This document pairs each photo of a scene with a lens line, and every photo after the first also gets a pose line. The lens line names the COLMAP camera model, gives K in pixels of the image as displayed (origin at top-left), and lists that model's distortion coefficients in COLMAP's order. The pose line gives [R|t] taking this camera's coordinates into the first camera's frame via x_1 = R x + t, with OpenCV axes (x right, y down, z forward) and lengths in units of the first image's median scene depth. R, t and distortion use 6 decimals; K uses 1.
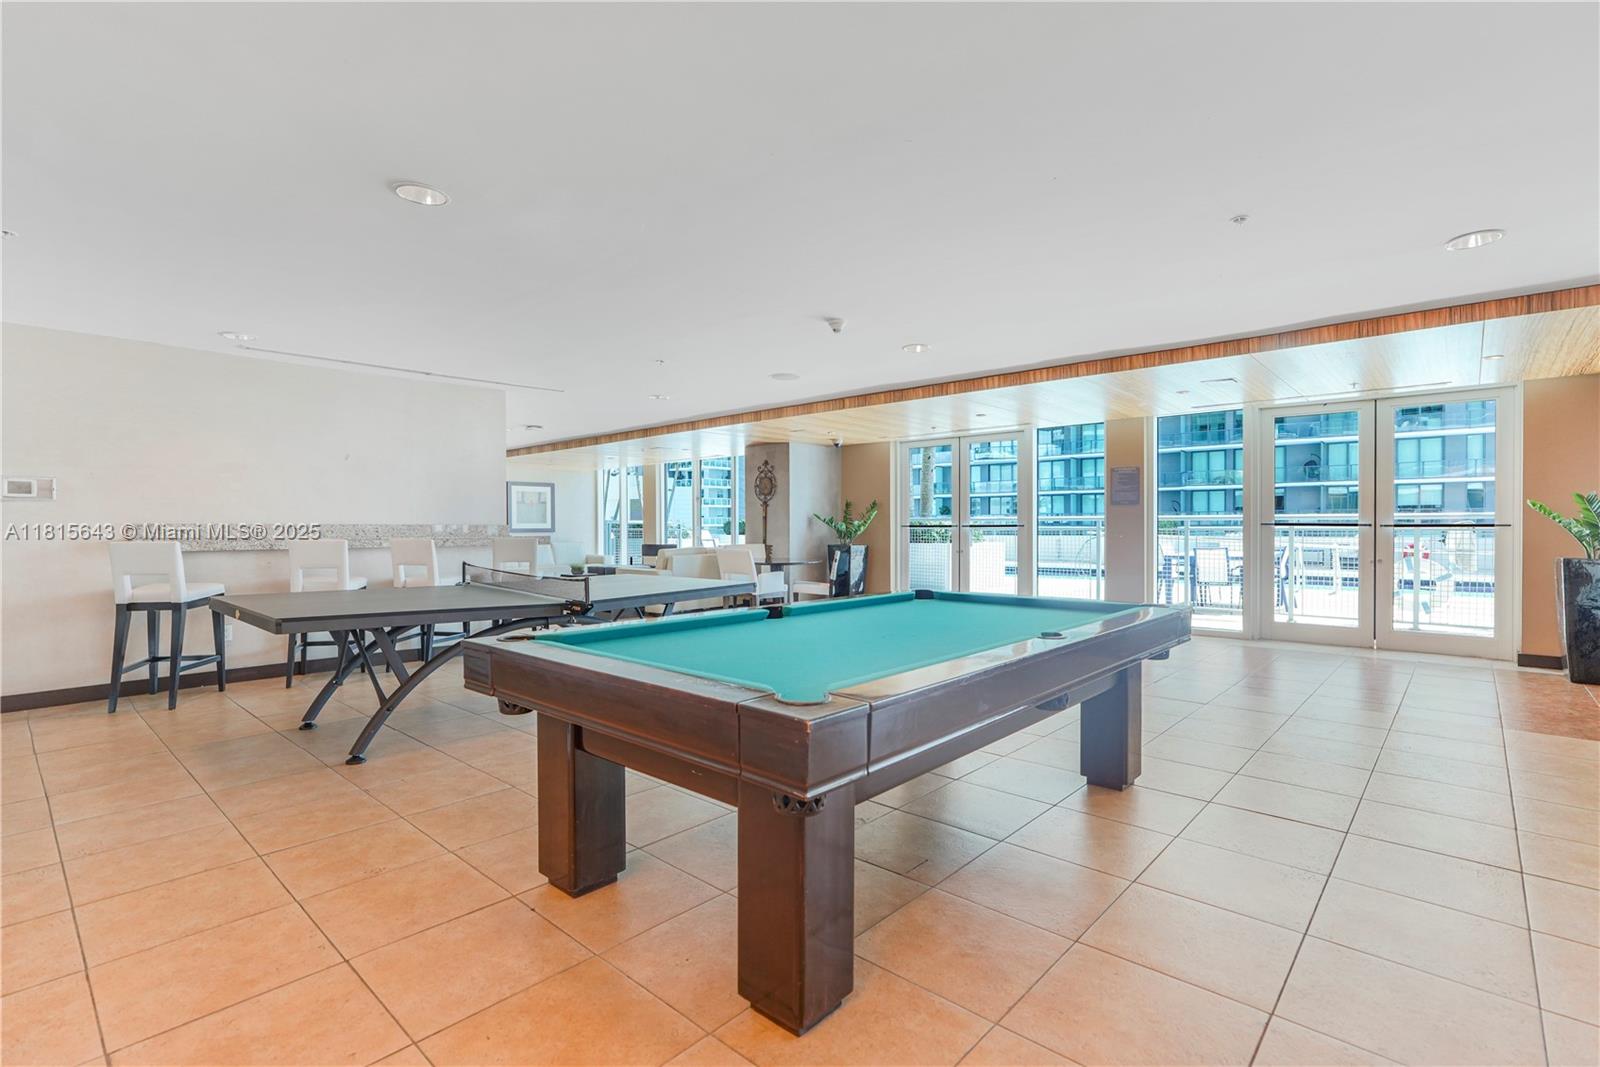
lens RADIAL K [[732.2, 0, 800.4], [0, 732.2, 529.6], [0, 0, 1]] dist [0.002805, 0.006312]
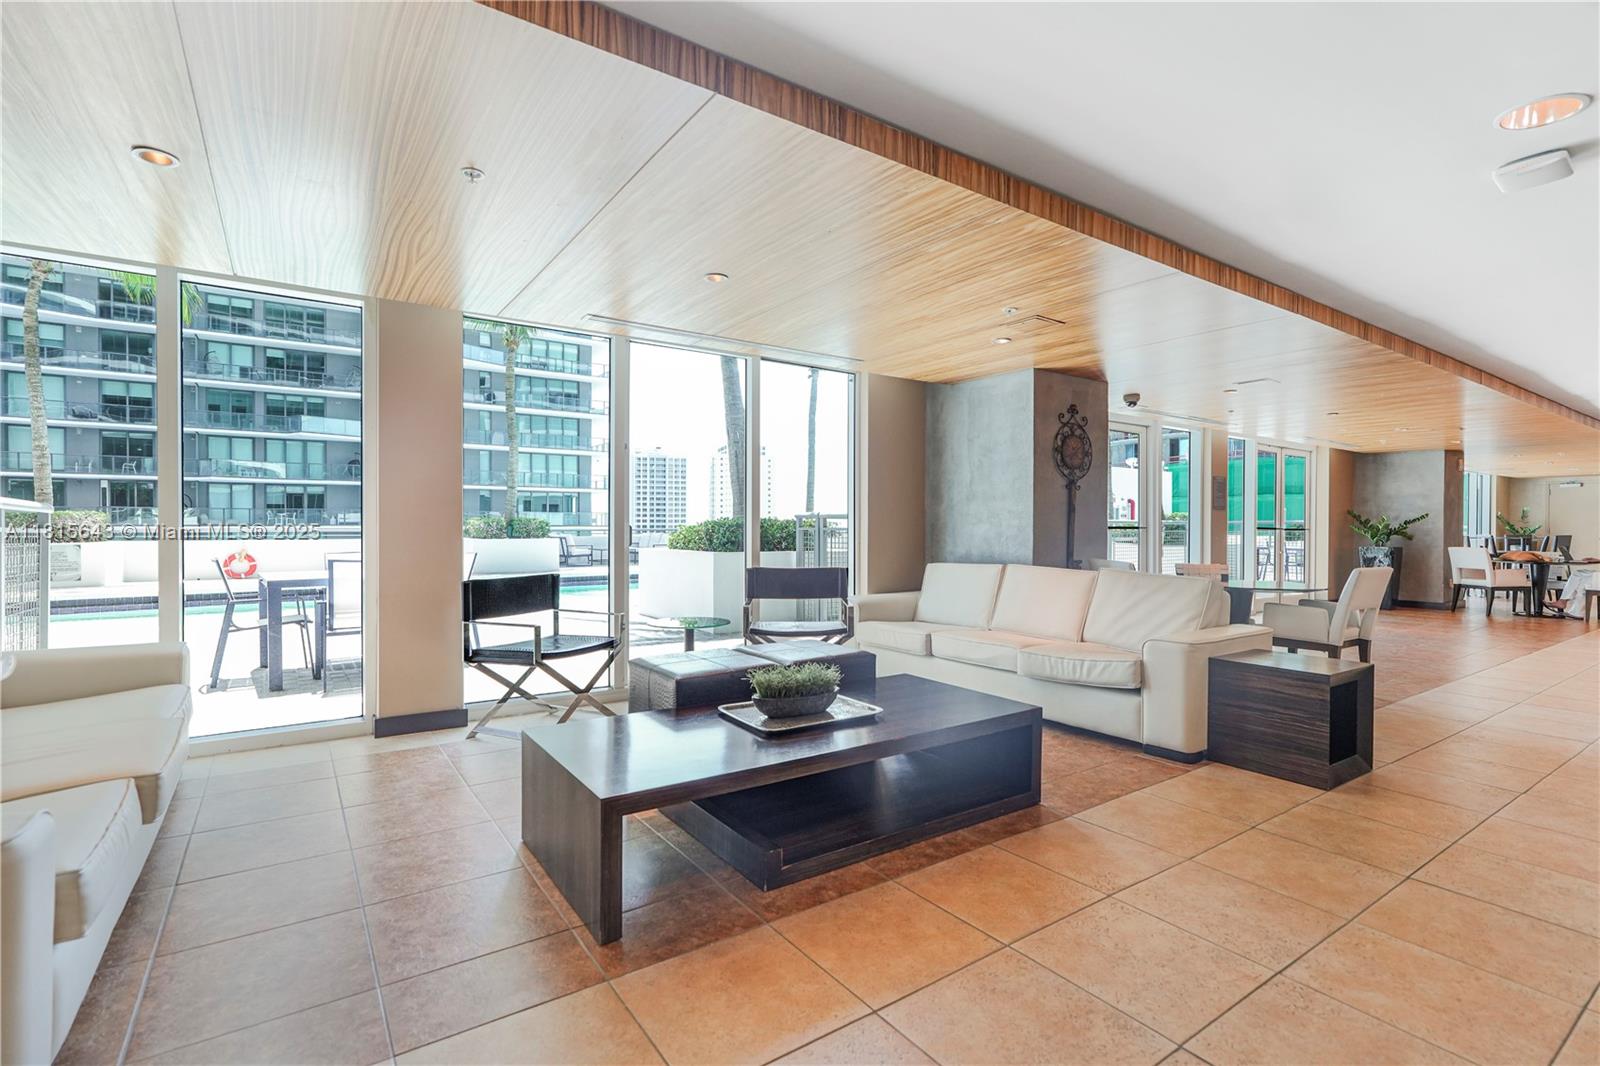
lens RADIAL K [[732.2, 0, 792.9], [0, 732.2, 526.4], [0, 0, 1]] dist [0.002805, 0.006312]
pose [[0.233952, -0.006919, 0.972224, -1.050128], [0.011426, 0.999925, 0.004367, -0.014516], [-0.972181, 0.010087, 0.234014, 1.799322]]
